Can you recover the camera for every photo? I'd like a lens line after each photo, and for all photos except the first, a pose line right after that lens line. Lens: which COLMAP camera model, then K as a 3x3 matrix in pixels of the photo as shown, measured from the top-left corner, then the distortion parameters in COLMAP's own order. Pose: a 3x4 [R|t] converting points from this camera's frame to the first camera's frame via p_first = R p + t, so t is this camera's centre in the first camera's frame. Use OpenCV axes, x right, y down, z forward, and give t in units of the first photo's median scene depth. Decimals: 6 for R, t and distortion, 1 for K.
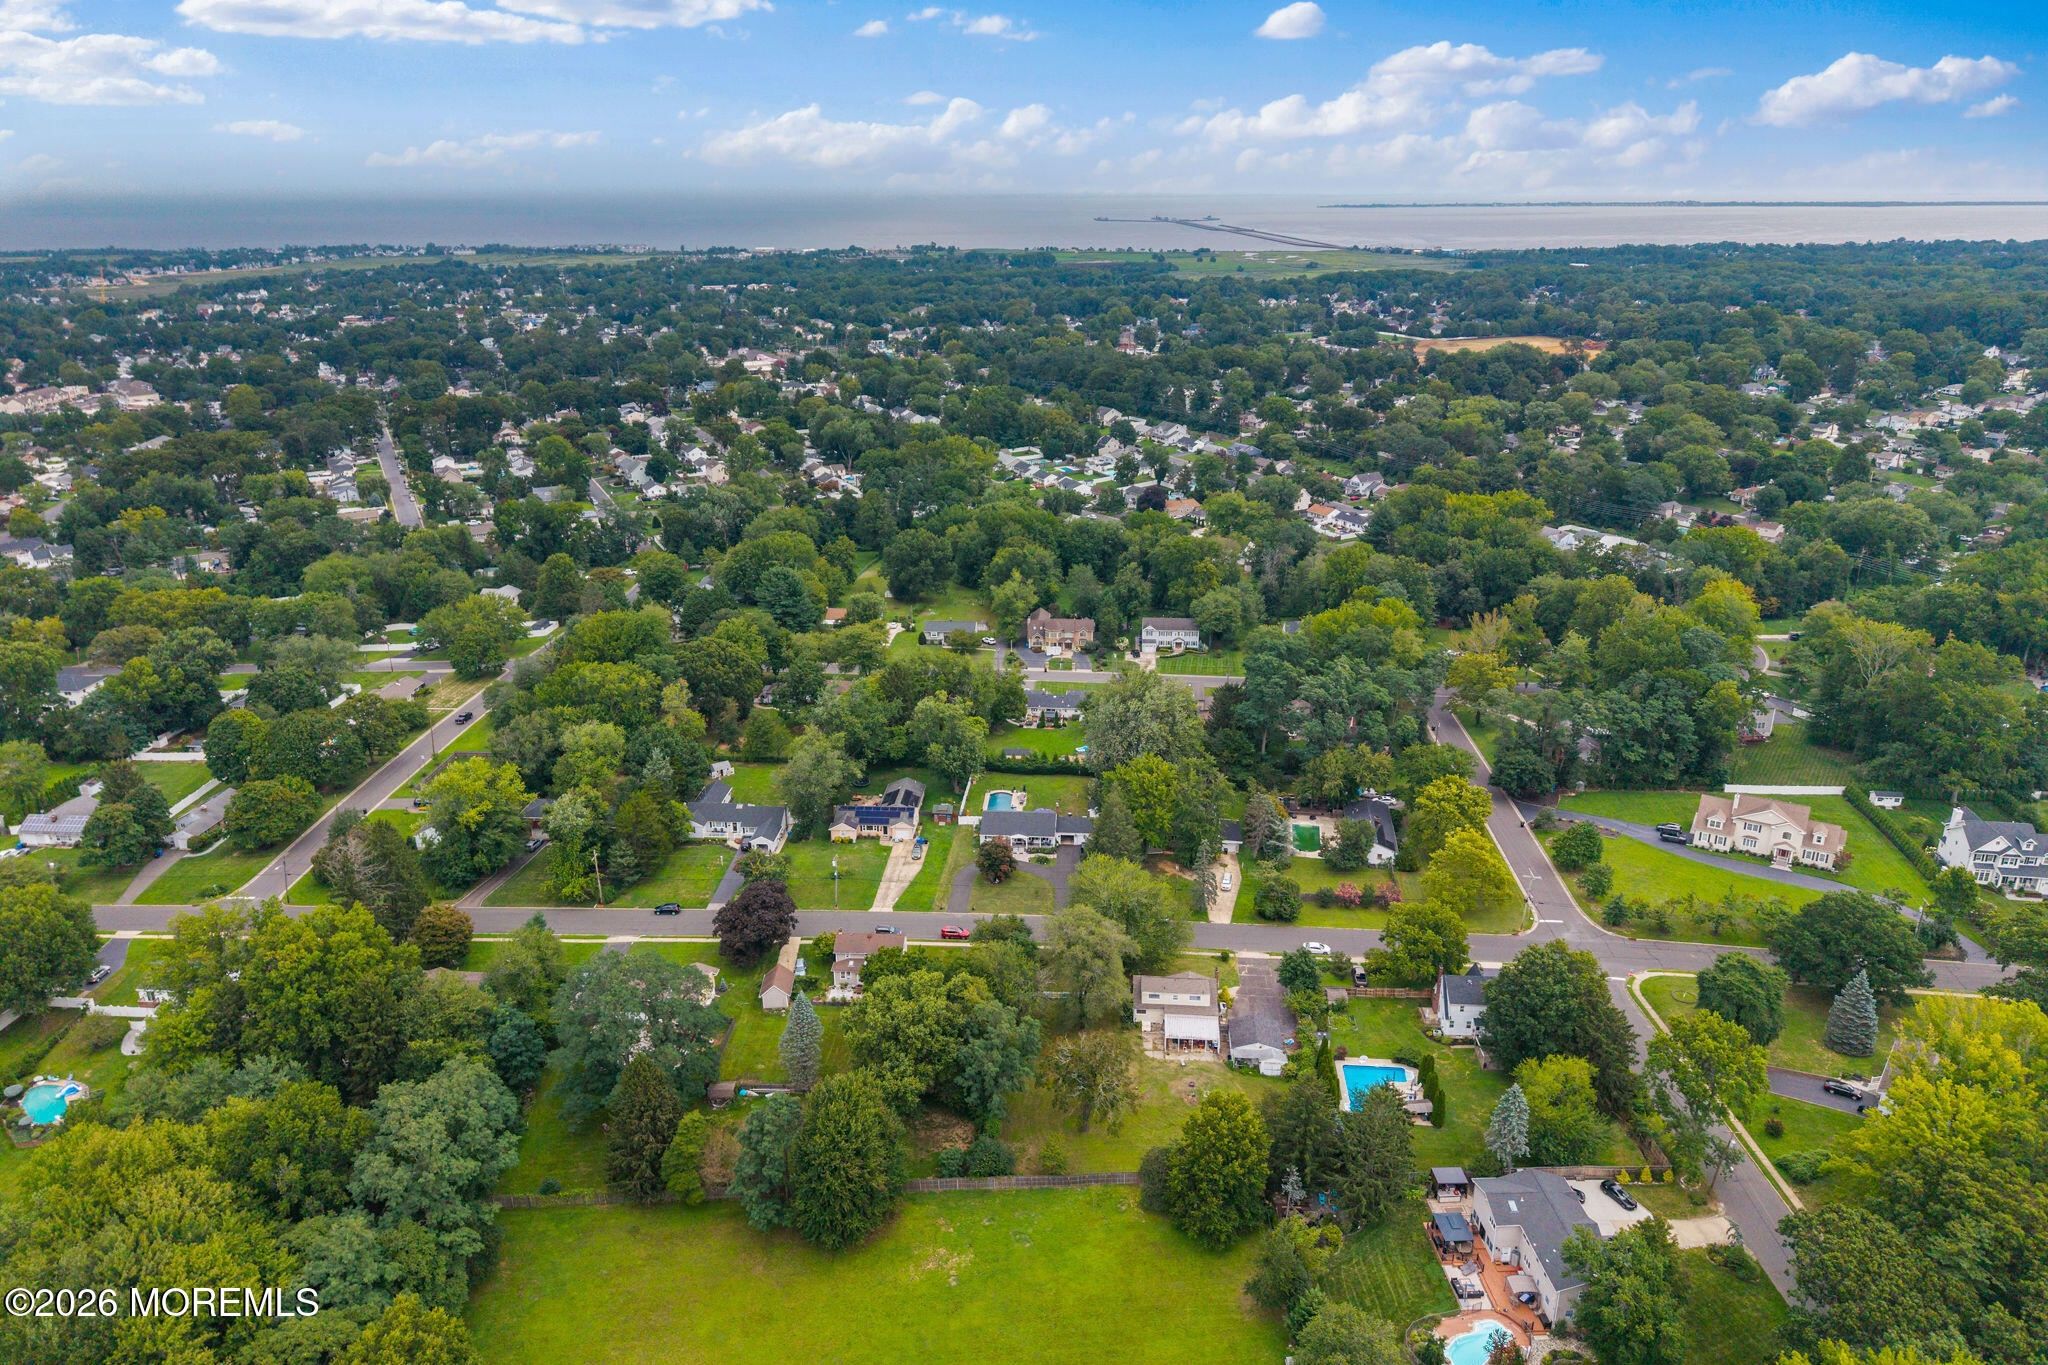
lens RADIAL K [[1378.4, 0, 986.4], [0, 1378.4, 642.7], [0, 0, 1]] dist [0.067885, -0.115153]
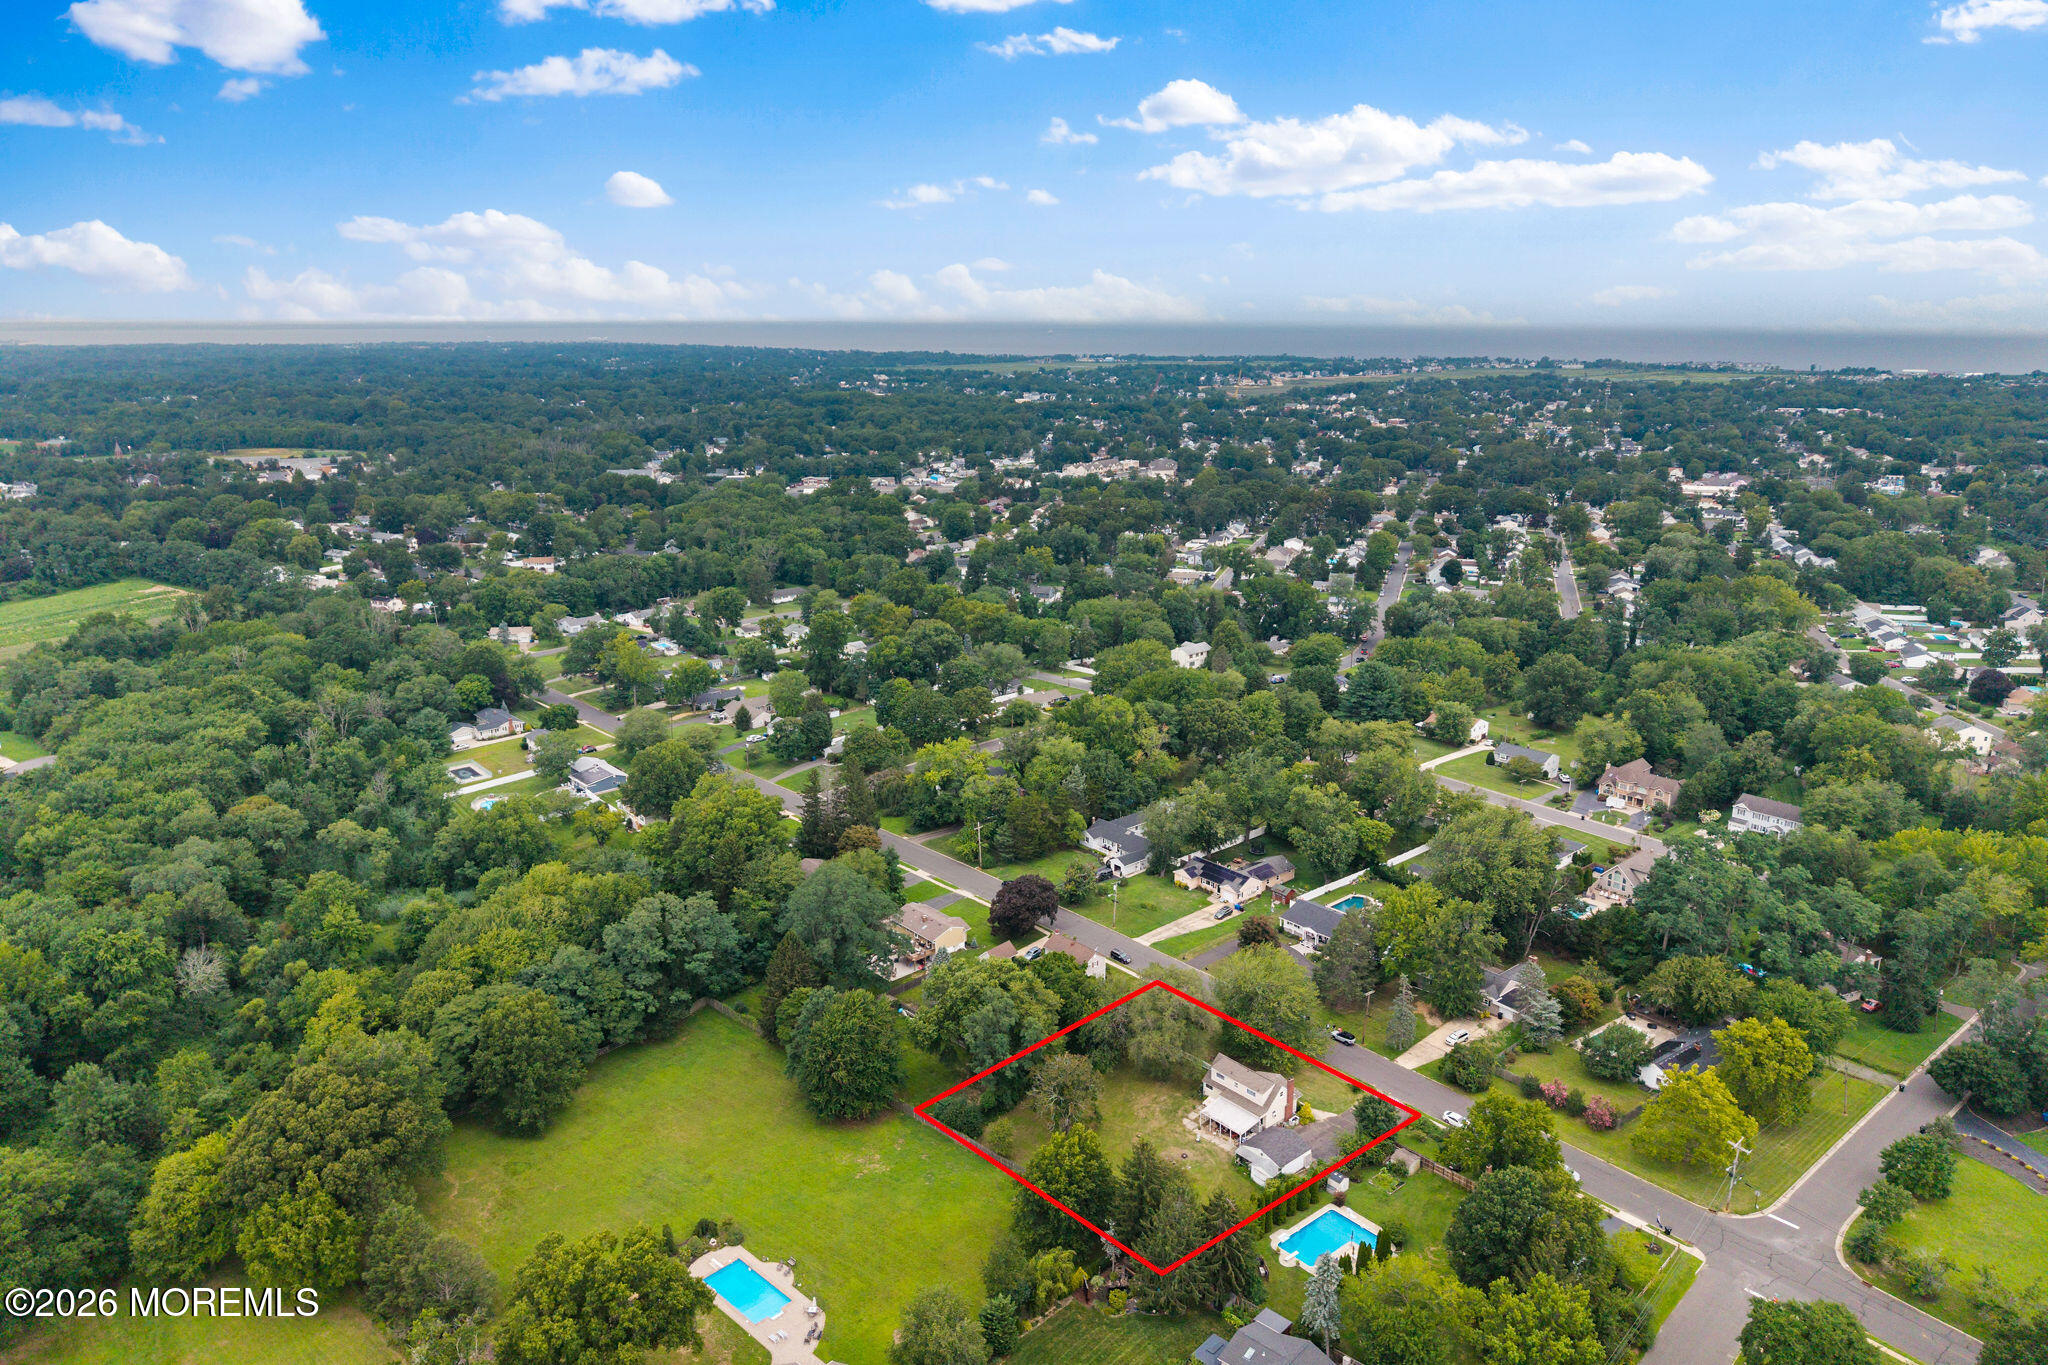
lens RADIAL K [[1351.3, 0, 1009.8], [0, 1351.3, 678.6], [0, 0, 1]] dist [0.068472, -0.082726]
pose [[0.715546, 0.185053, -0.673609, 0.593351], [-0.217722, 0.975322, 0.036663, -0.033186], [0.663770, 0.120425, 0.738178, 0.107923]]
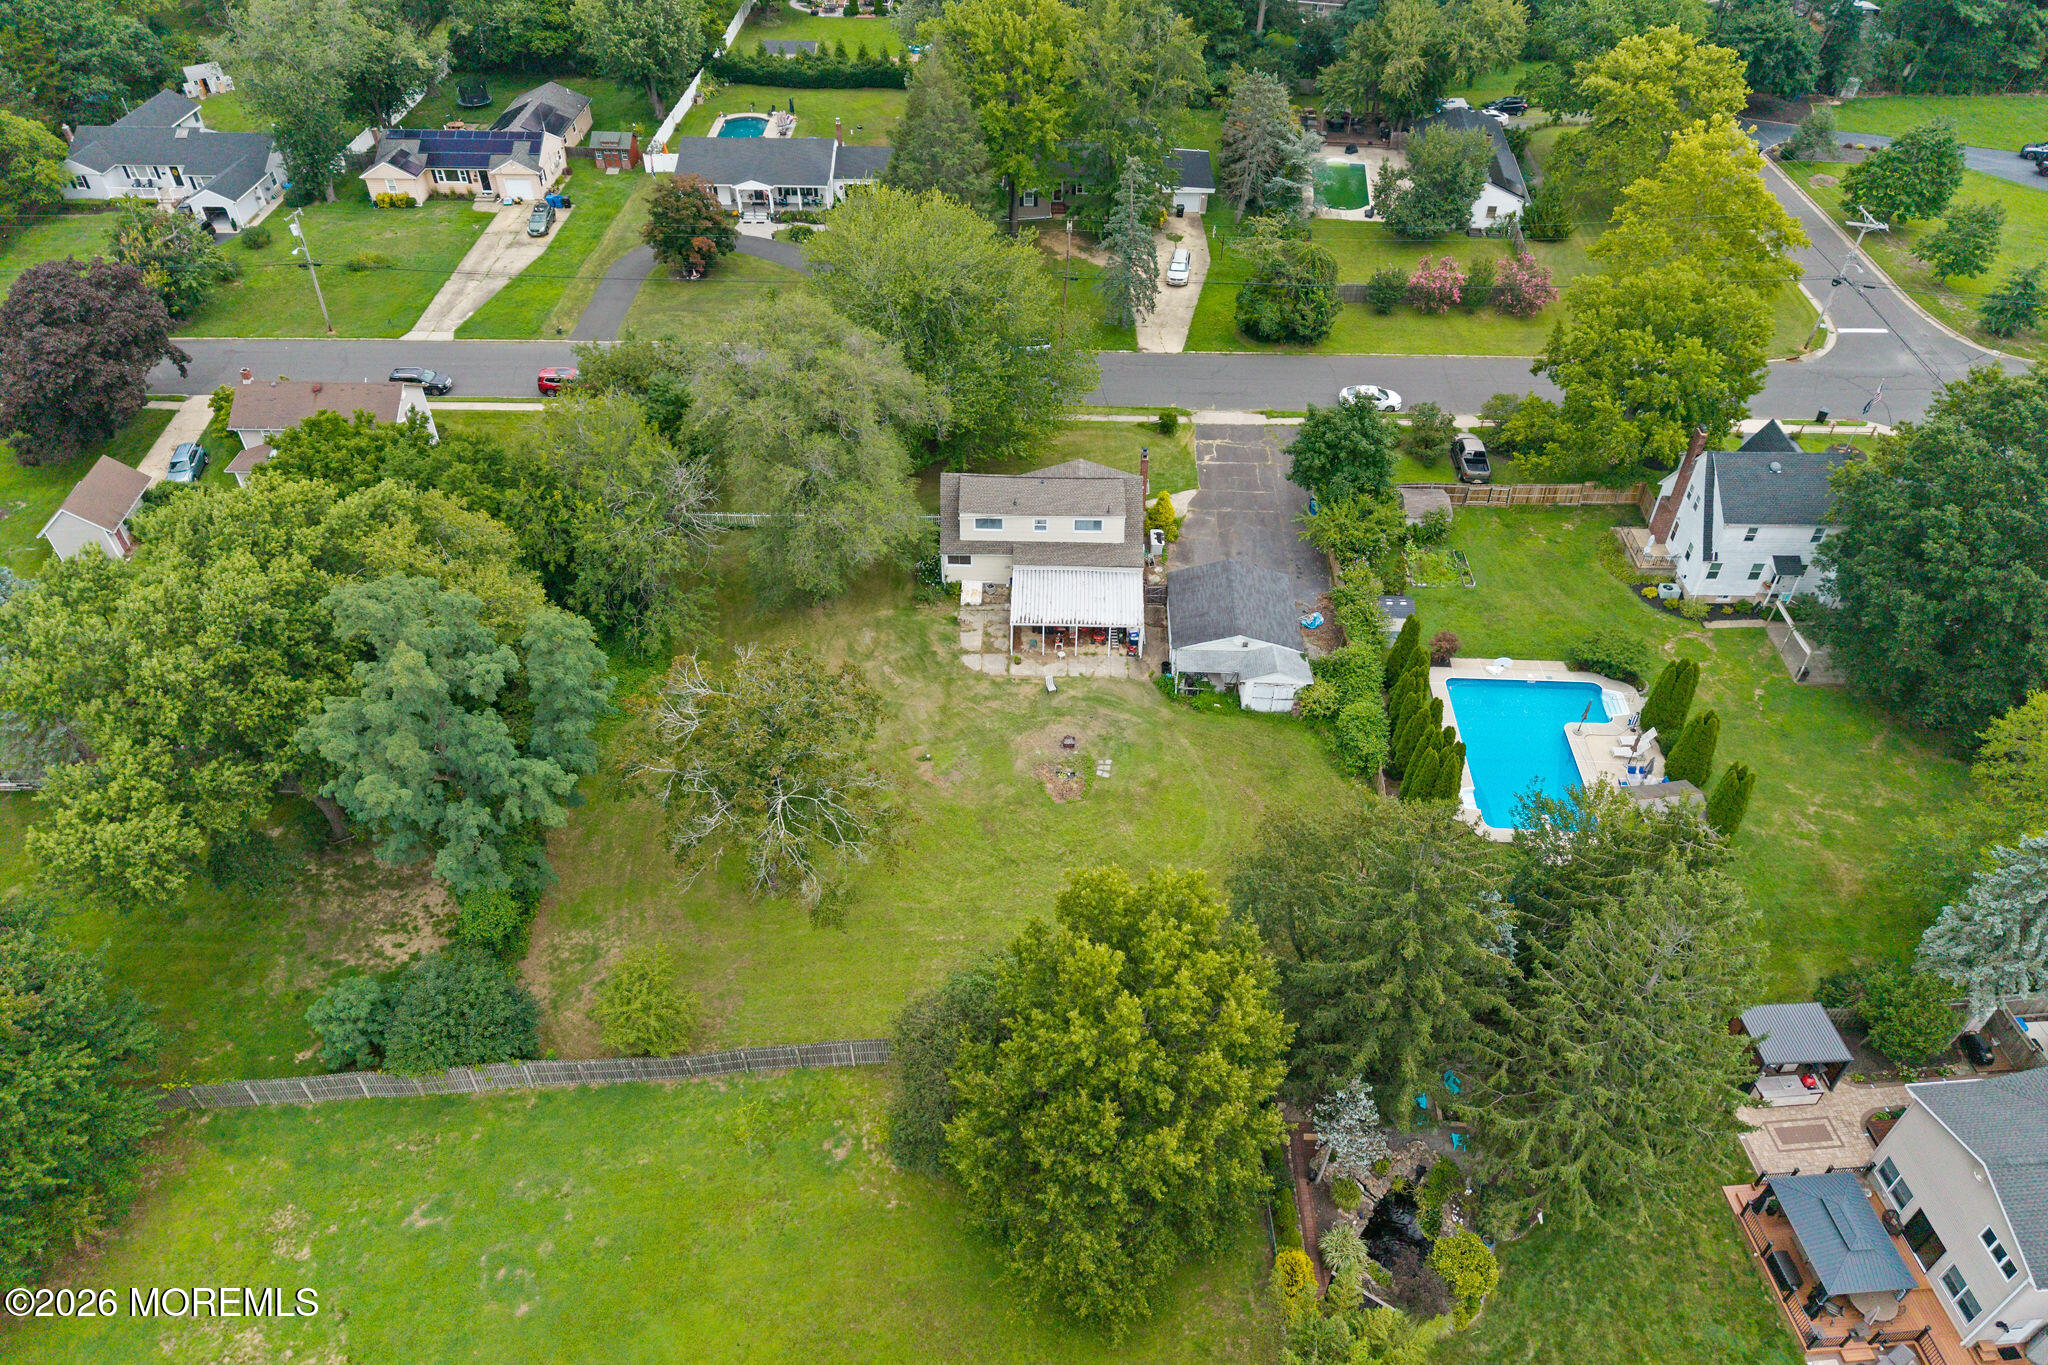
lens RADIAL K [[1351.3, 0, 1009.8], [0, 1351.3, 678.6], [0, 0, 1]] dist [0.068472, -0.082726]
pose [[0.998584, -0.028515, 0.044909, 0.101190], [0.008761, 0.920828, 0.389871, 0.133780], [-0.052470, -0.388926, 0.919774, 0.578276]]
